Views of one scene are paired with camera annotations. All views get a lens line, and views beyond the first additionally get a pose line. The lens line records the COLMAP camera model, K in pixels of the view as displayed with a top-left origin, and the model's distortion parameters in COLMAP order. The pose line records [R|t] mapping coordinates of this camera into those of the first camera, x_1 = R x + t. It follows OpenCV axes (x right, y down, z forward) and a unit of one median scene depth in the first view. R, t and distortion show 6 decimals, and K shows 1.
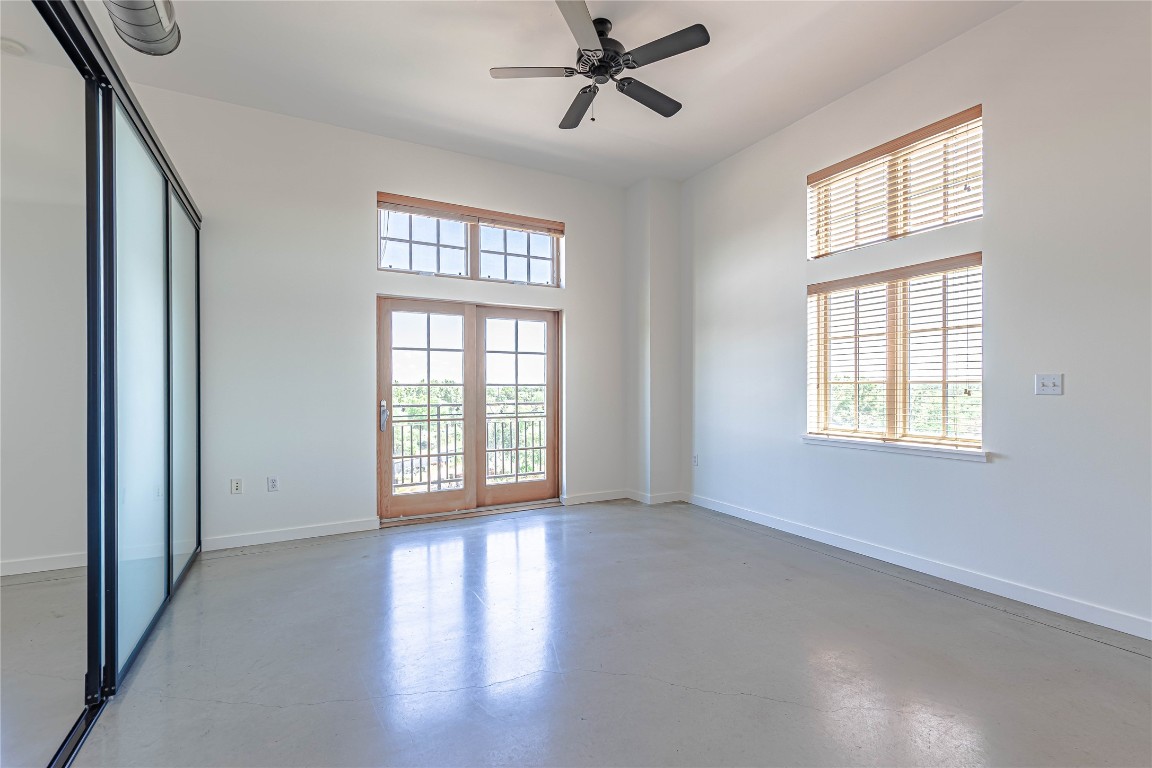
lens RADIAL K [[517.7, 0, 576.0], [0, 517.7, 384.0], [0, 0, 1]] dist [0.001506, -0.000050]
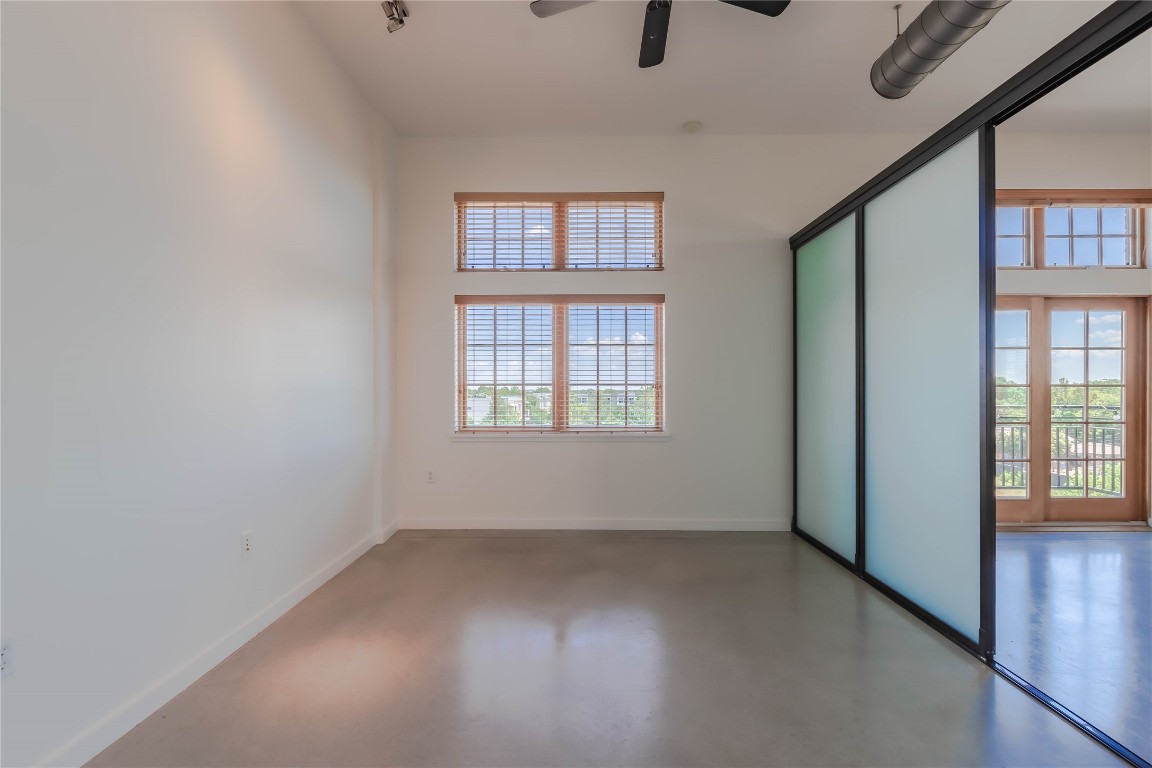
lens RADIAL K [[550.5, 0, 579.1], [0, 550.5, 389.4], [0, 0, 1]] dist [-0.000066, -0.000080]
pose [[0.879318, 0.001734, -0.476231, -0.445914], [0.001750, 0.999975, 0.006871, 0.000538], [0.476231, -0.006875, 0.879293, -0.231589]]
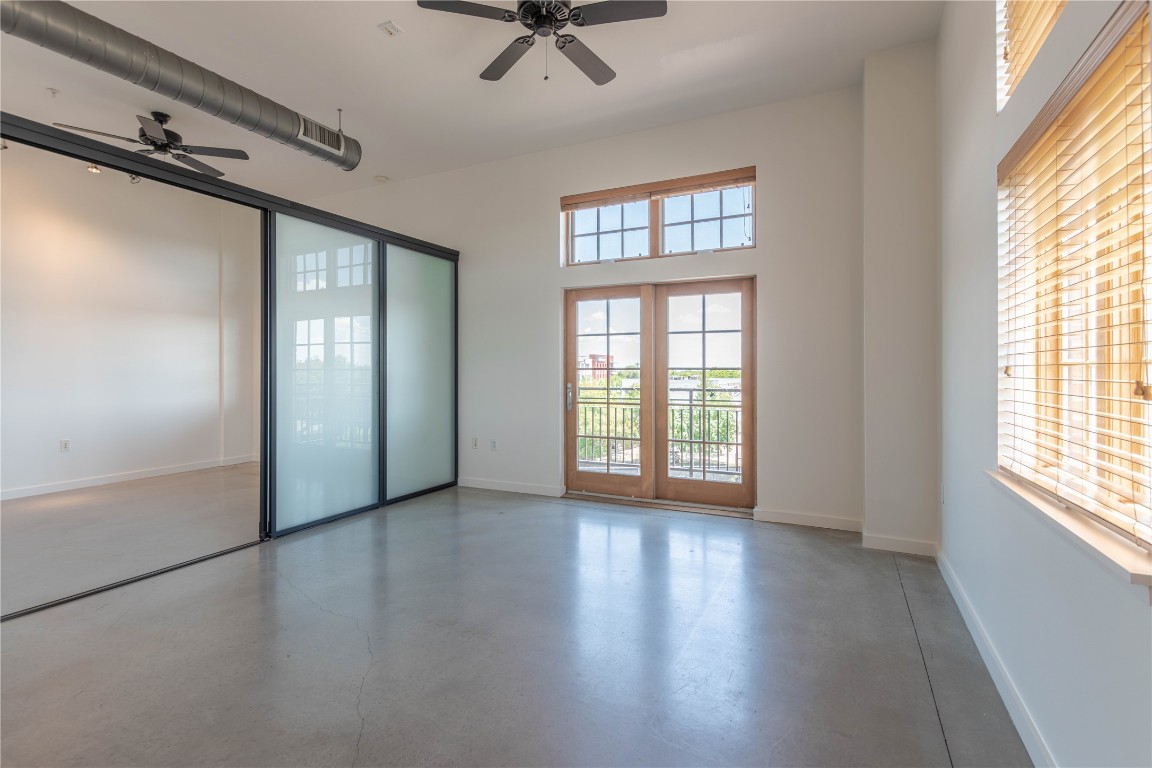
lens RADIAL K [[541.0, 0, 578.3], [0, 541.0, 367.4], [0, 0, 1]] dist [0.001079, 0.000041]
pose [[0.582967, -0.004303, -0.812484, 0.529620], [0.004736, 0.999987, -0.001898, 0.000434], [0.812482, -0.002742, 0.582980, 0.308846]]
